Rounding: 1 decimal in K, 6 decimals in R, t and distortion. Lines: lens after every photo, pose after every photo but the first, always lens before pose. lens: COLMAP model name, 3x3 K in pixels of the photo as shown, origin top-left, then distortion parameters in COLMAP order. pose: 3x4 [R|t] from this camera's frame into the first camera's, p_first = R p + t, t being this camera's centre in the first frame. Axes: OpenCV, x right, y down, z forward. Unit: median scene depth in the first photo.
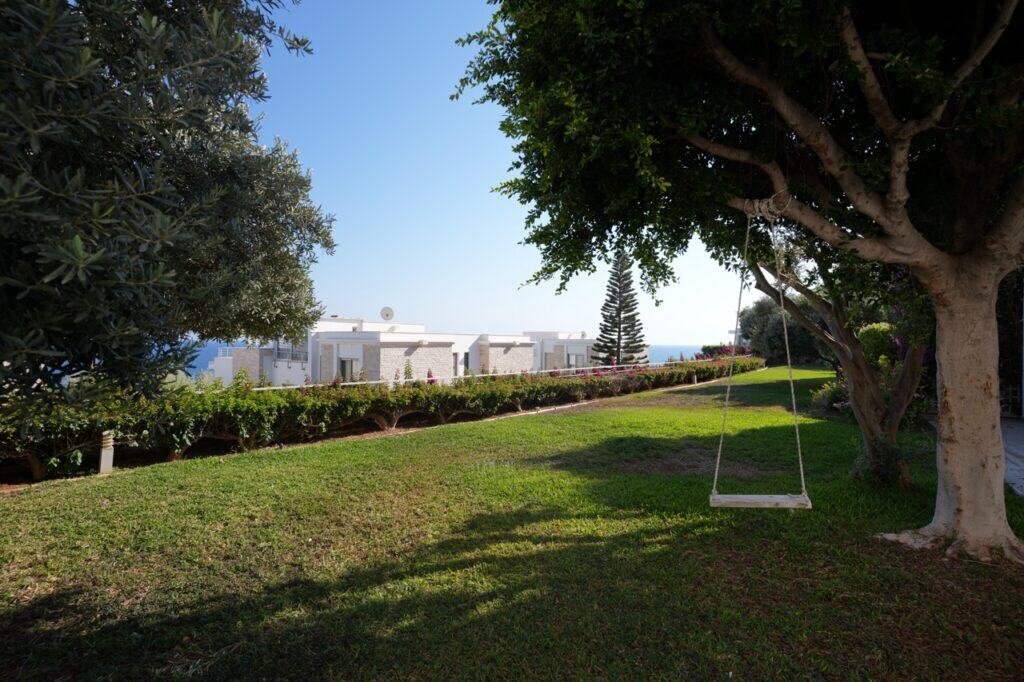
lens RADIAL K [[474.2, 0, 512.0], [0, 474.2, 341.0], [0, 0, 1]] dist [-0.067639, 0.000235]
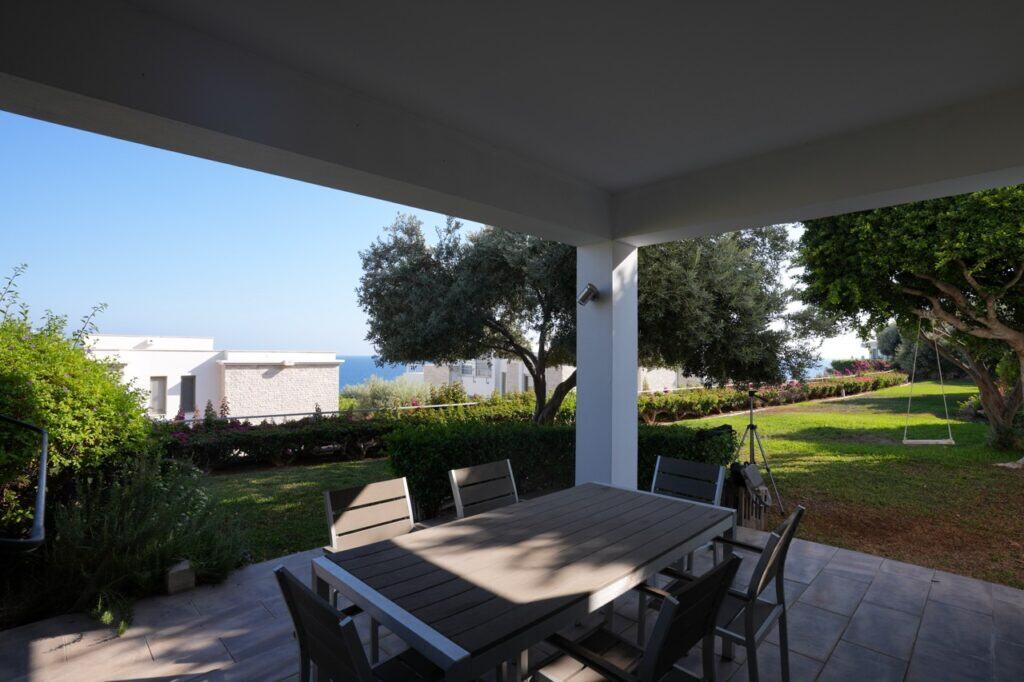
lens RADIAL K [[490.5, 0, 517.0], [0, 490.5, 345.9], [0, 0, 1]] dist [-0.021777, 0.000589]
pose [[0.985575, -0.009957, -0.168945, -0.257835], [0.007104, 0.999822, -0.017480, -0.024705], [0.169089, 0.016027, 0.985471, -0.414148]]
